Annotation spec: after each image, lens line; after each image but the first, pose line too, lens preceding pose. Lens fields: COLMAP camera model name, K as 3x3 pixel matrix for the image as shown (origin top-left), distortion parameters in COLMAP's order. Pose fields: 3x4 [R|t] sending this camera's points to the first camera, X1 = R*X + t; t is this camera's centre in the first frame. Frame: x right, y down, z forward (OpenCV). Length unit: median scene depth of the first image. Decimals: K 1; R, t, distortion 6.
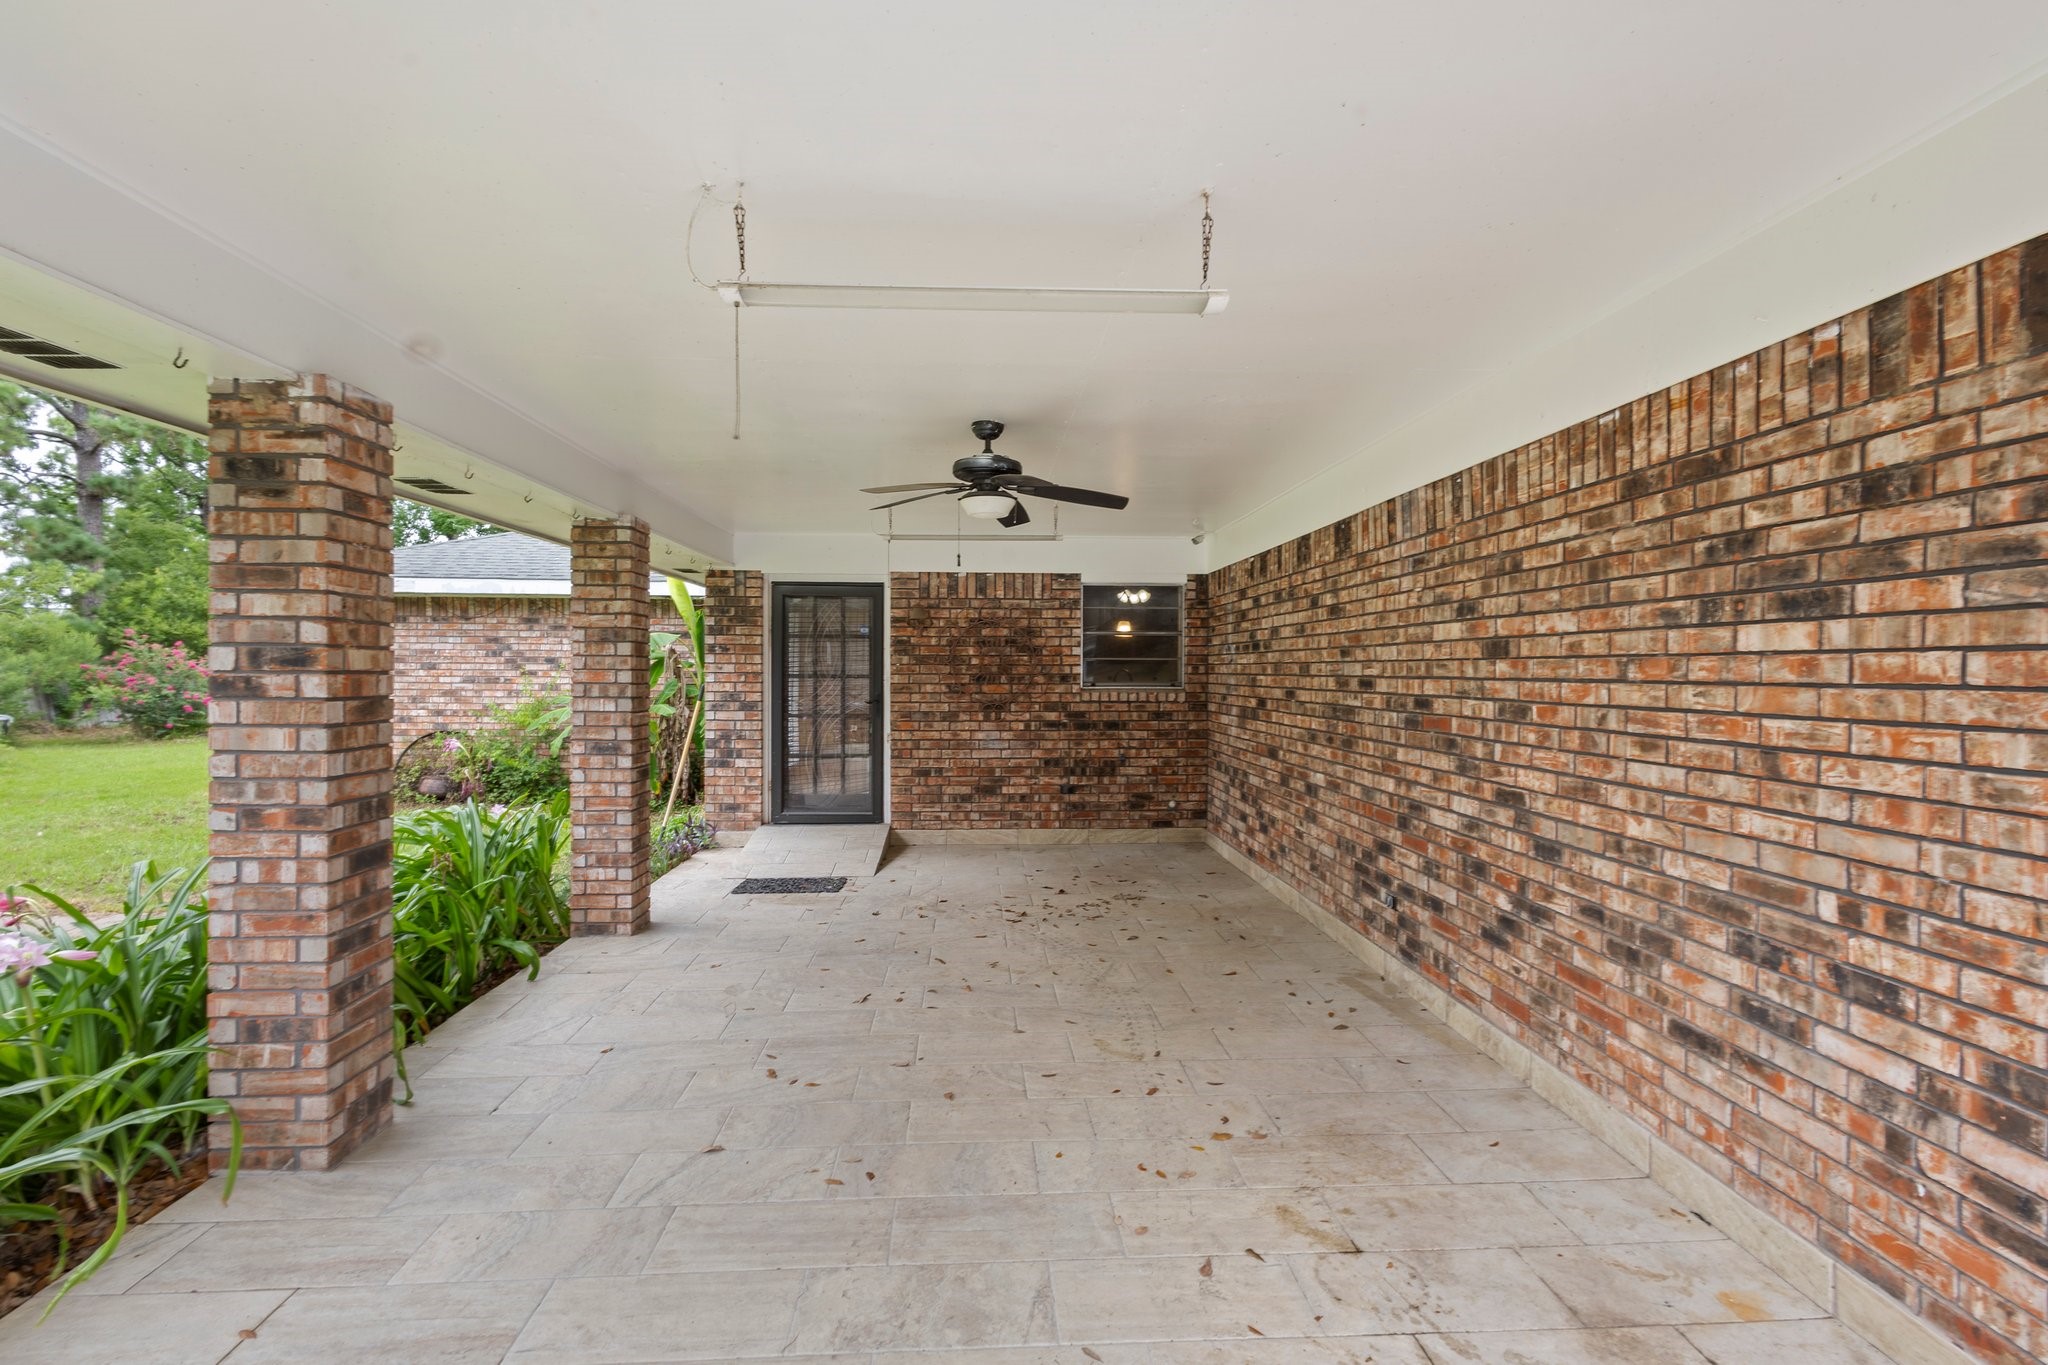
lens RADIAL K [[954.9, 0, 1024.0], [0, 954.9, 682.5], [0, 0, 1]] dist [-0.000190, 0.000210]
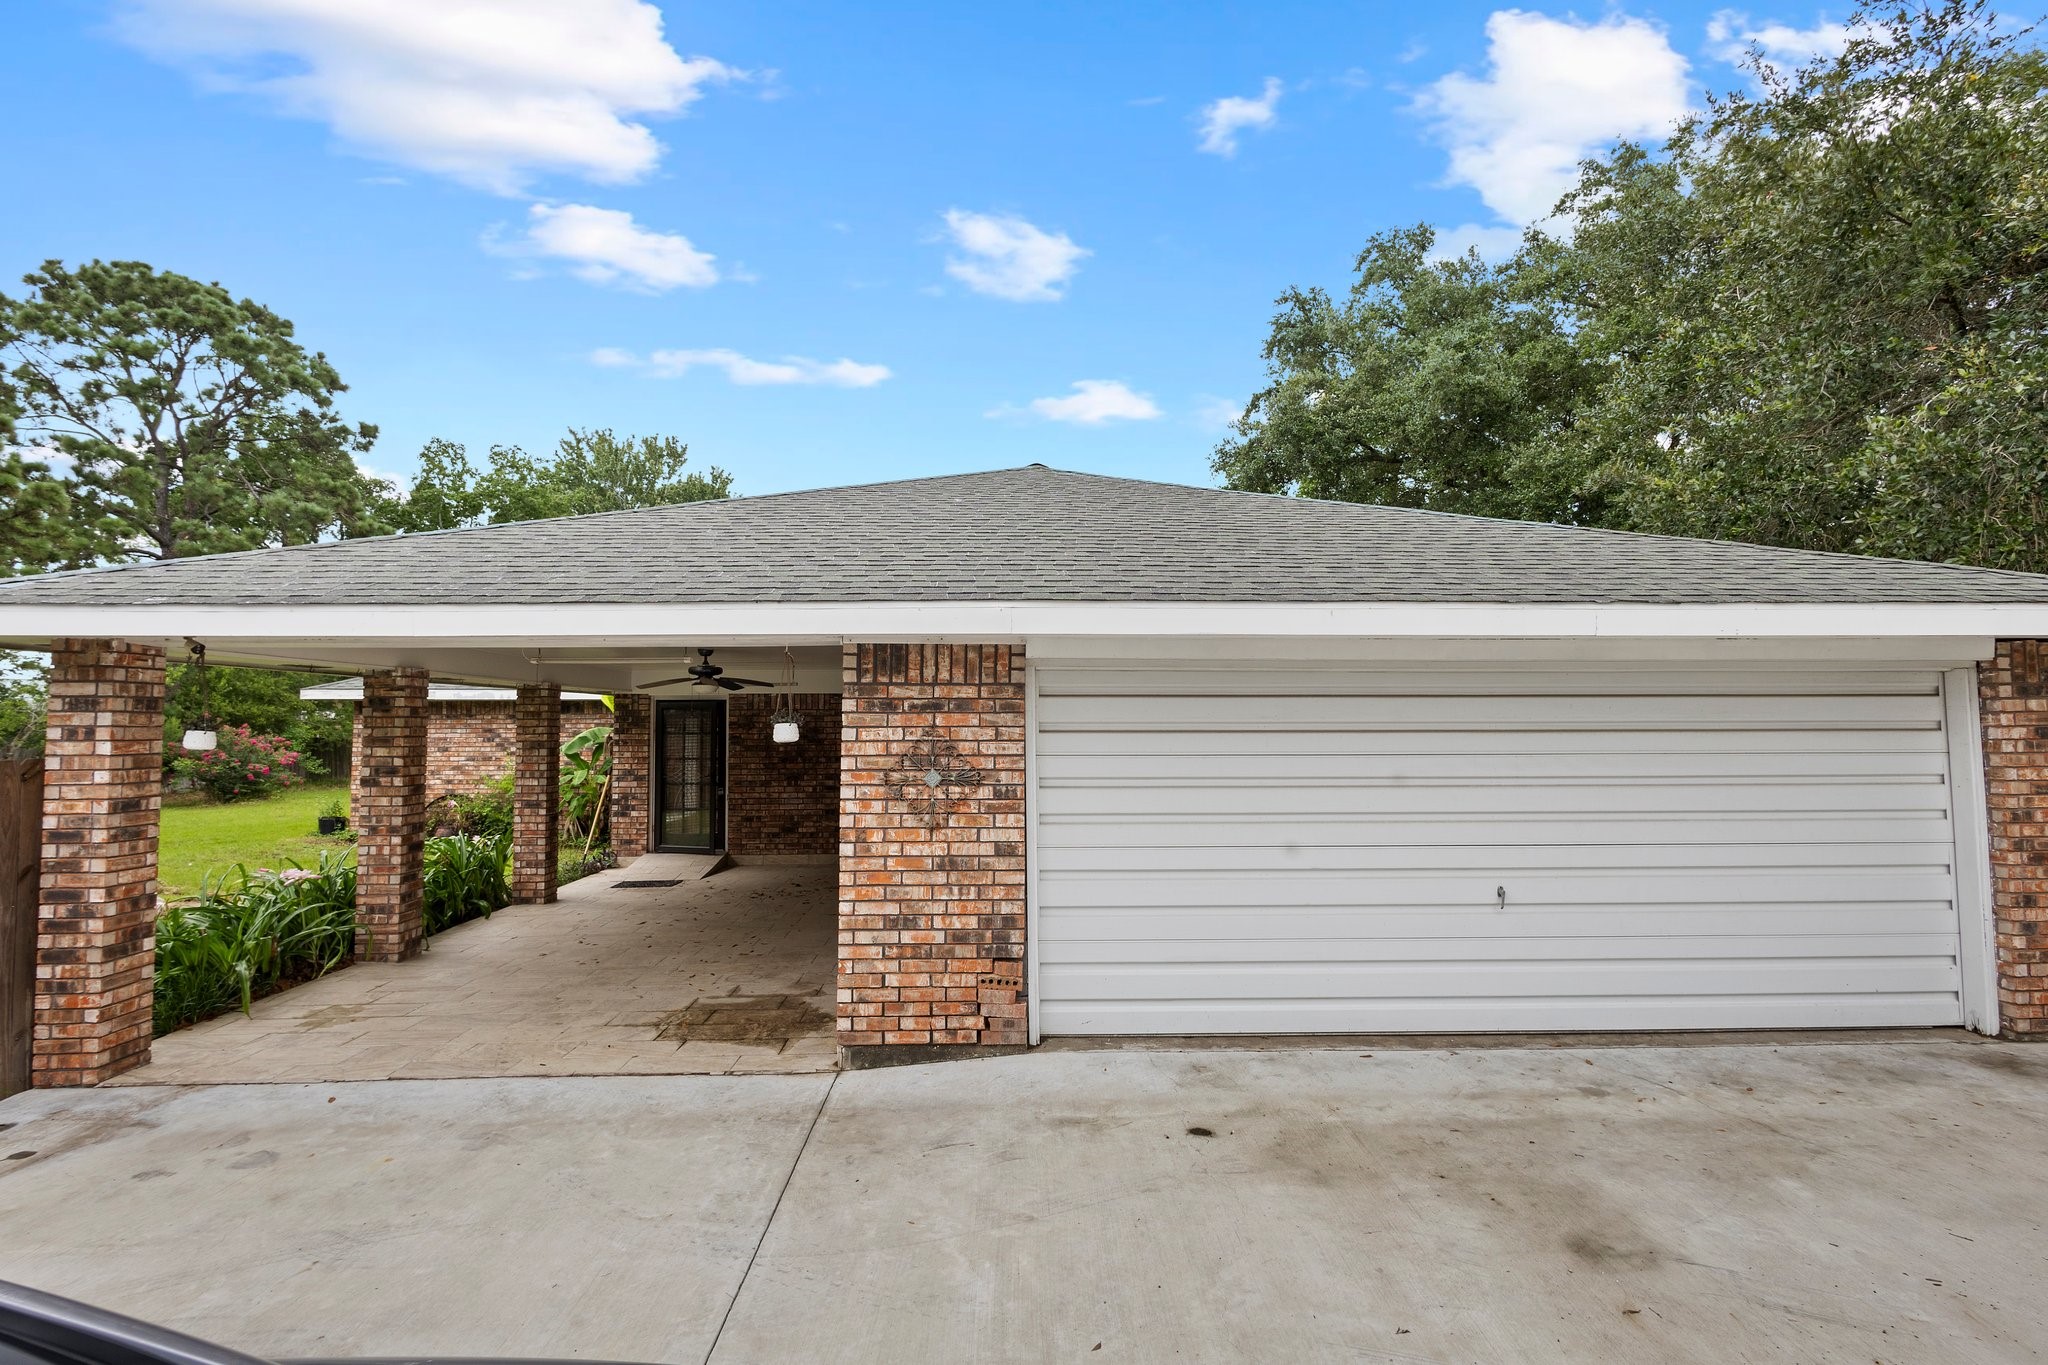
lens RADIAL K [[954.9, 0, 1024.0], [0, 954.9, 682.5], [0, 0, 1]] dist [-0.000190, 0.000210]
pose [[0.999866, -0.009934, -0.012995, 0.569763], [0.009158, 0.998248, -0.058452, -0.054179], [0.013553, 0.058326, 0.998206, -0.902763]]
